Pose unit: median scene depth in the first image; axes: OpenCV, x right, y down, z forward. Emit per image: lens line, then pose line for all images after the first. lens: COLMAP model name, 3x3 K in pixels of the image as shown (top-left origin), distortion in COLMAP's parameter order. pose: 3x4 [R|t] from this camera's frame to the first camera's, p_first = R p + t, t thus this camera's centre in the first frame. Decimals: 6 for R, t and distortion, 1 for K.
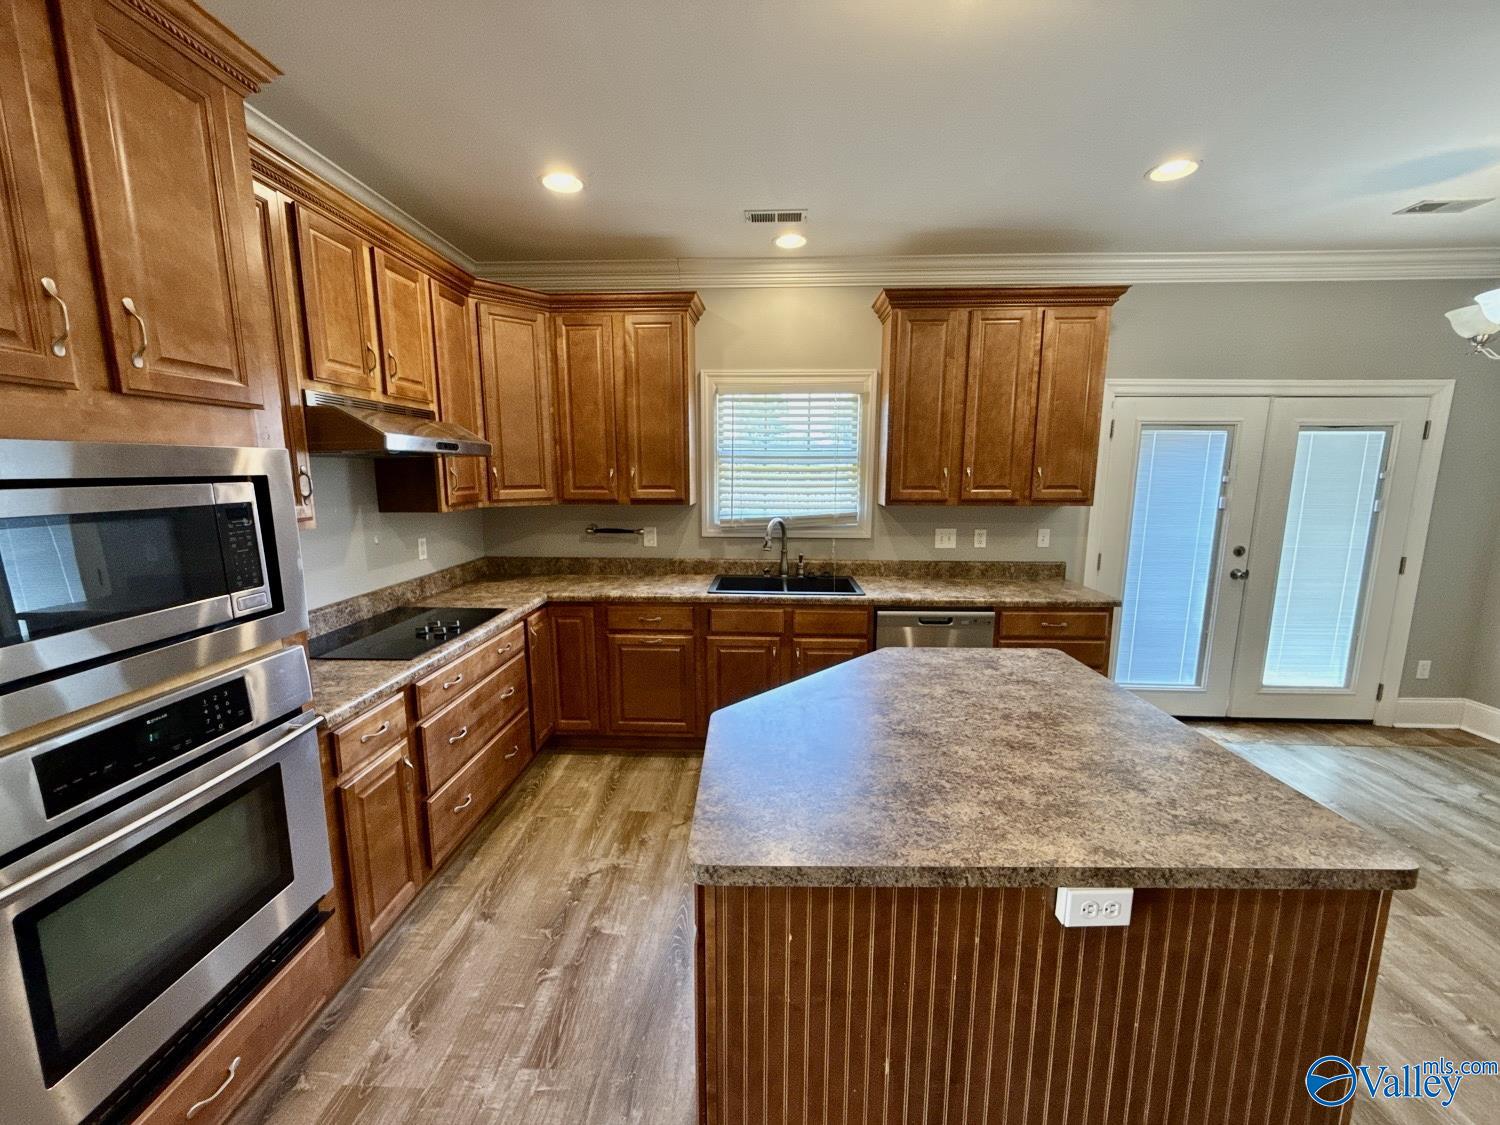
lens RADIAL K [[597.2, 0, 749.2], [0, 597.2, 561.4], [0, 0, 1]] dist [-0.000324, 0.000001]
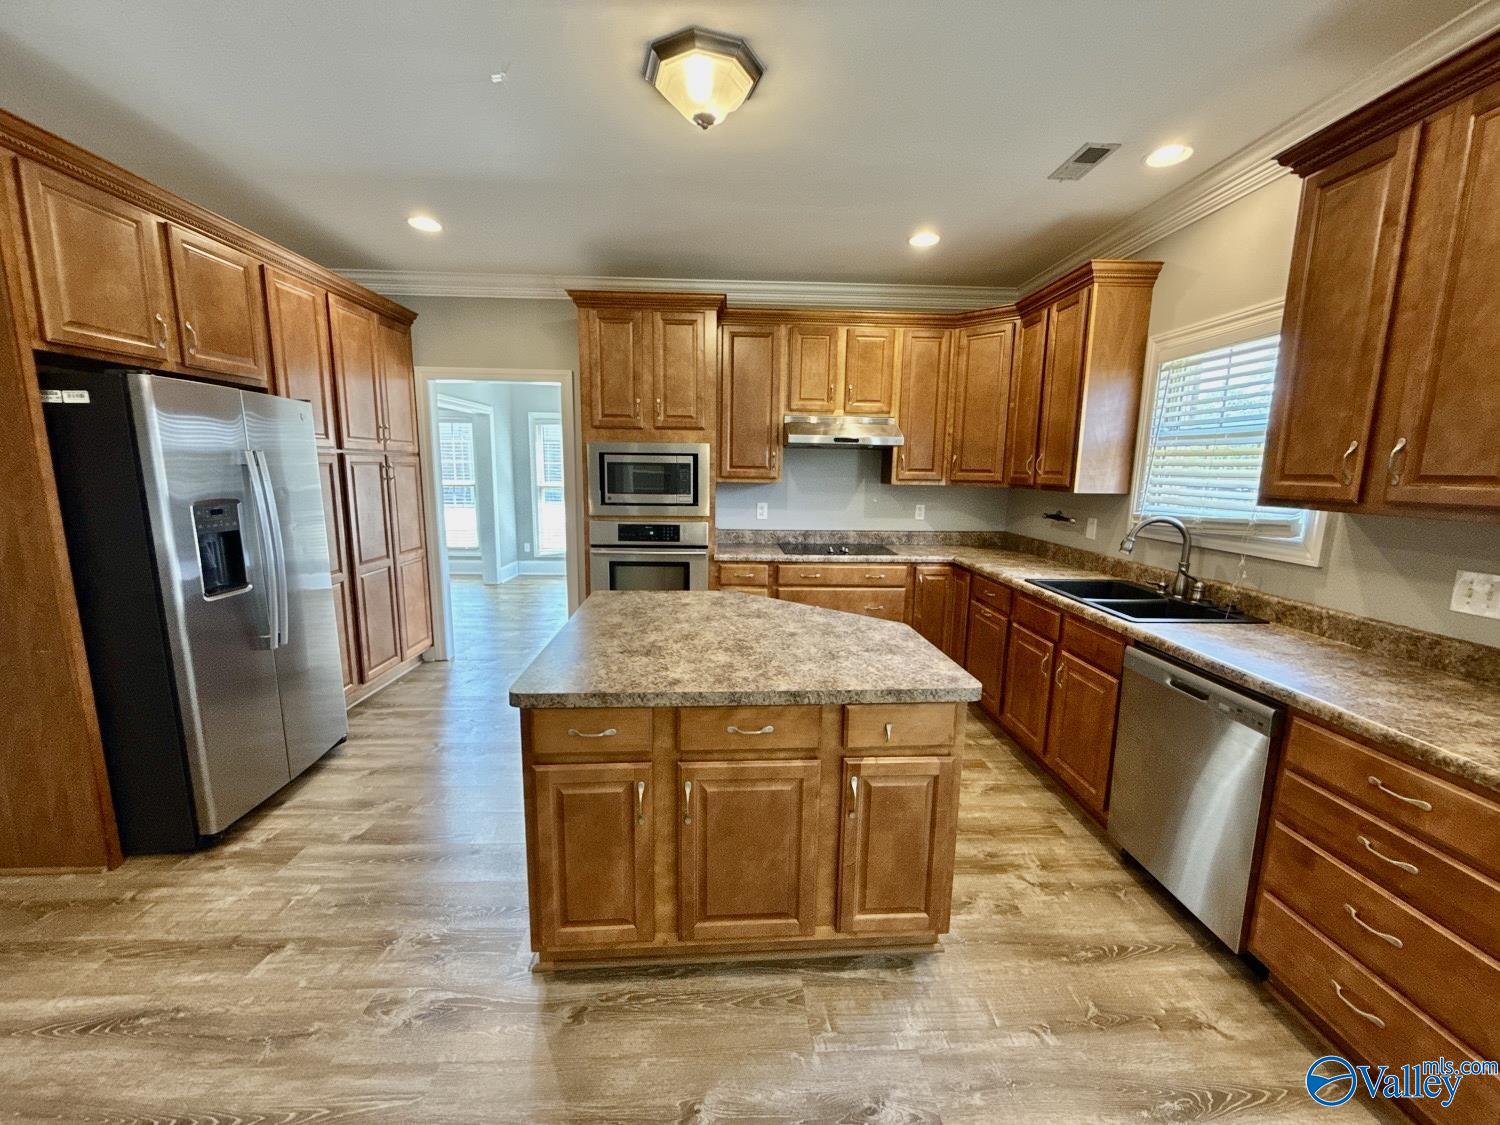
lens RADIAL K [[608.1, 0, 765.0], [0, 608.1, 562.9], [0, 0, 1]] dist [0.010188, -0.000043]
pose [[0.091887, 0.154235, -0.983752, 0.896397], [-0.168159, 0.976146, 0.137336, -0.041630], [0.981468, 0.152807, 0.115631, 0.479338]]
